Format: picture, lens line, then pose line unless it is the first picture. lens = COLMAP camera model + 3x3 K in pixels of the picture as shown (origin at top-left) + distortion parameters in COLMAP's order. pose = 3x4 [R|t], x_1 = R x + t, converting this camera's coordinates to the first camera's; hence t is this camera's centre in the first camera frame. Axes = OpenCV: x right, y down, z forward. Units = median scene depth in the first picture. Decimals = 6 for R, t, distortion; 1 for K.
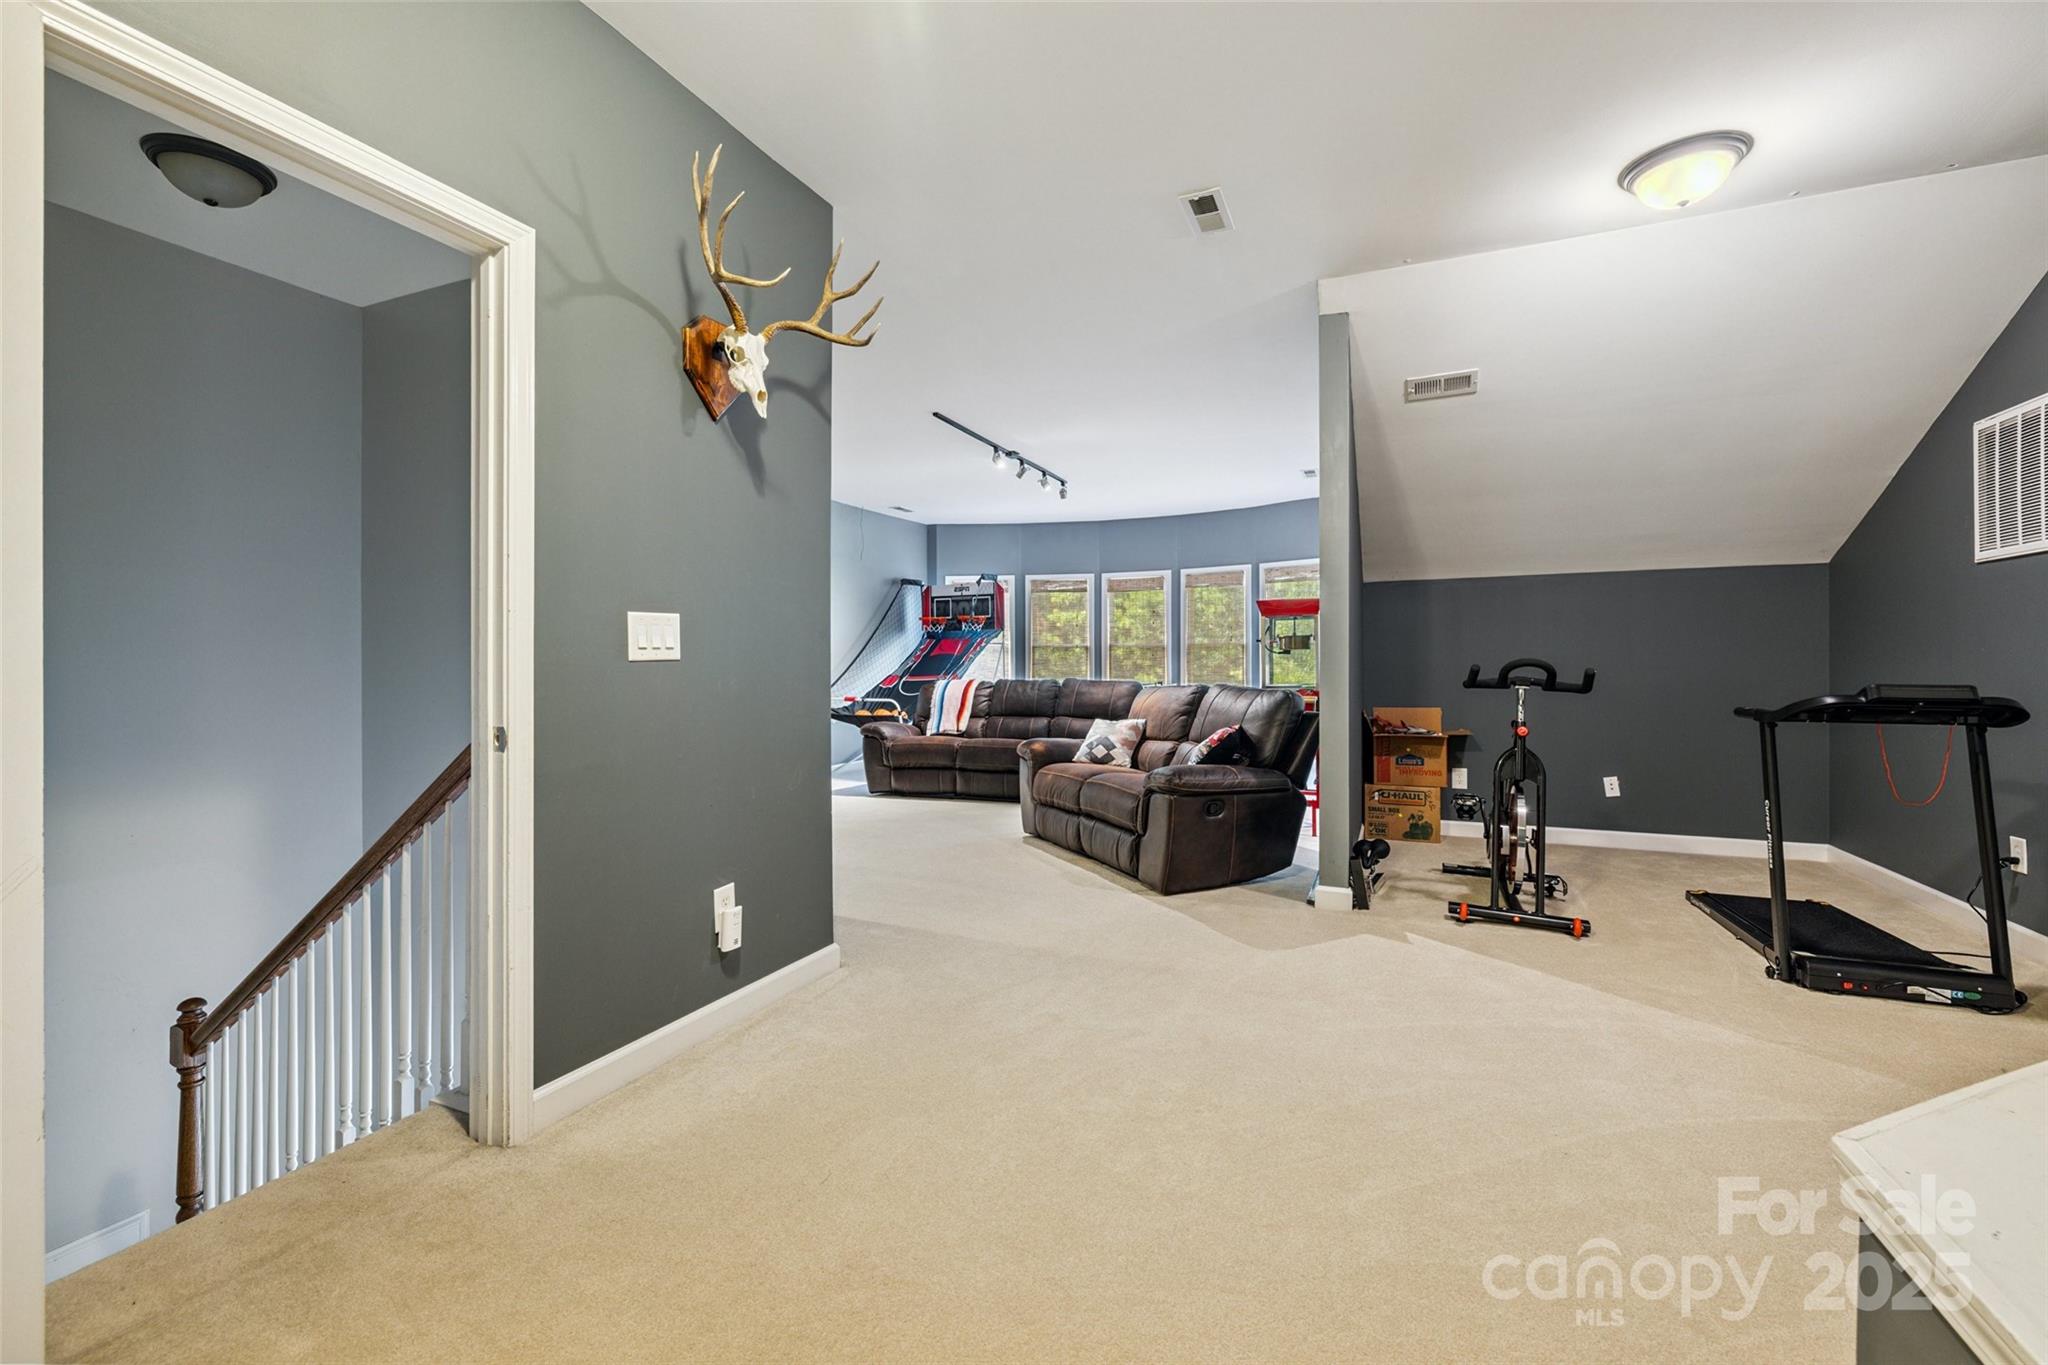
lens RADIAL K [[856.7, 0, 1021.1], [0, 856.7, 669.3], [0, 0, 1]] dist [0.001362, -0.000189]
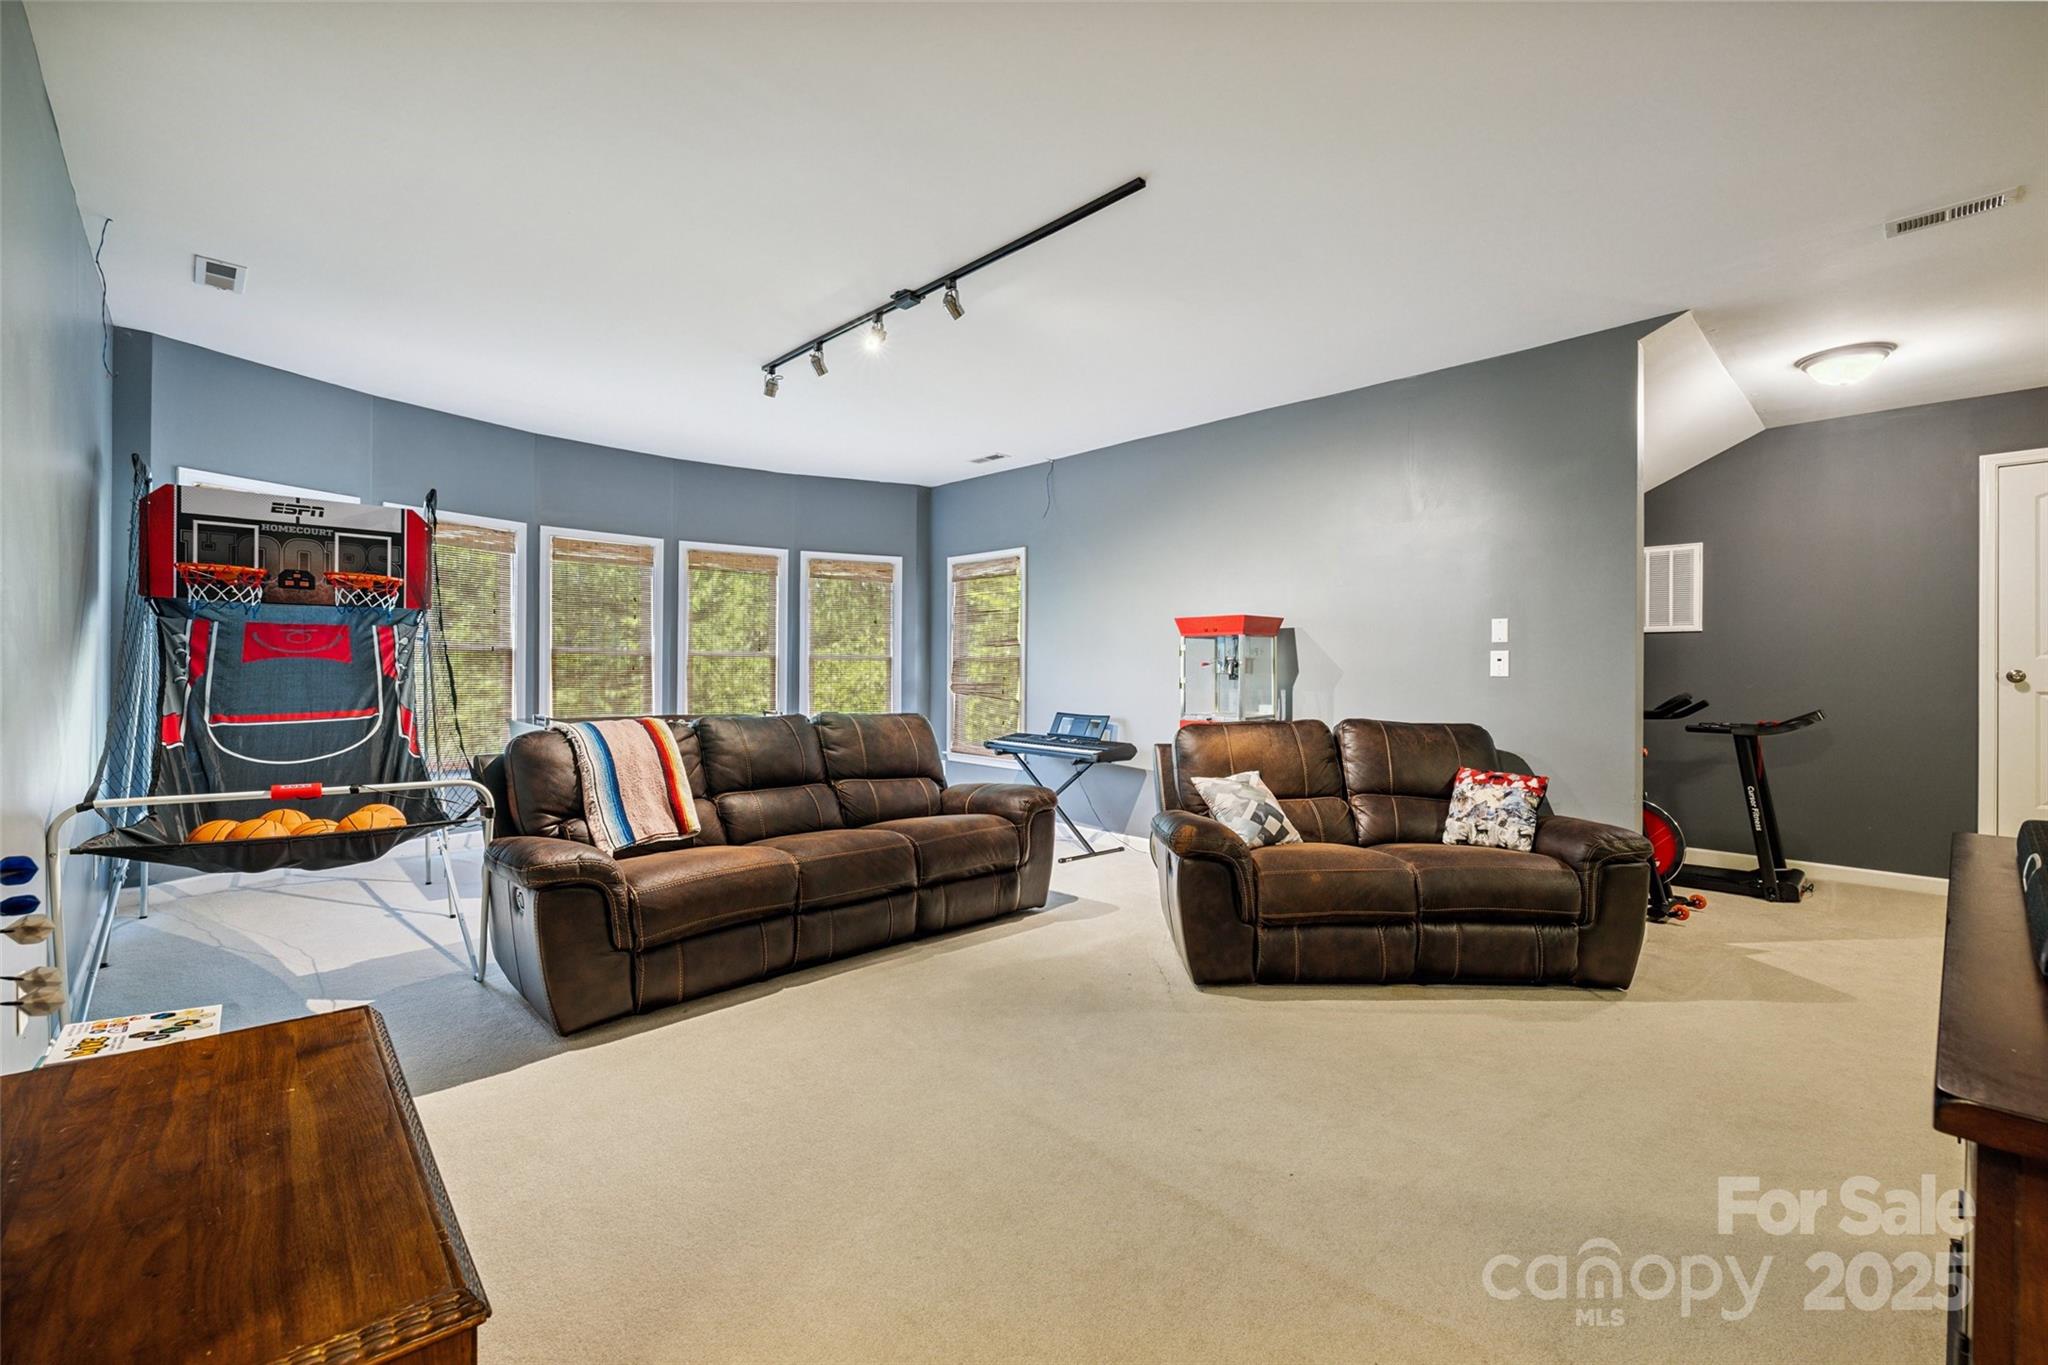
lens RADIAL K [[856.7, 0, 1021.1], [0, 856.7, 669.3], [0, 0, 1]] dist [0.001362, -0.000189]
pose [[0.396392, 0.012439, 0.917997, -0.326965], [-0.005567, 0.999922, -0.011145, -0.009651], [-0.918065, -0.000693, 0.396430, 0.494771]]
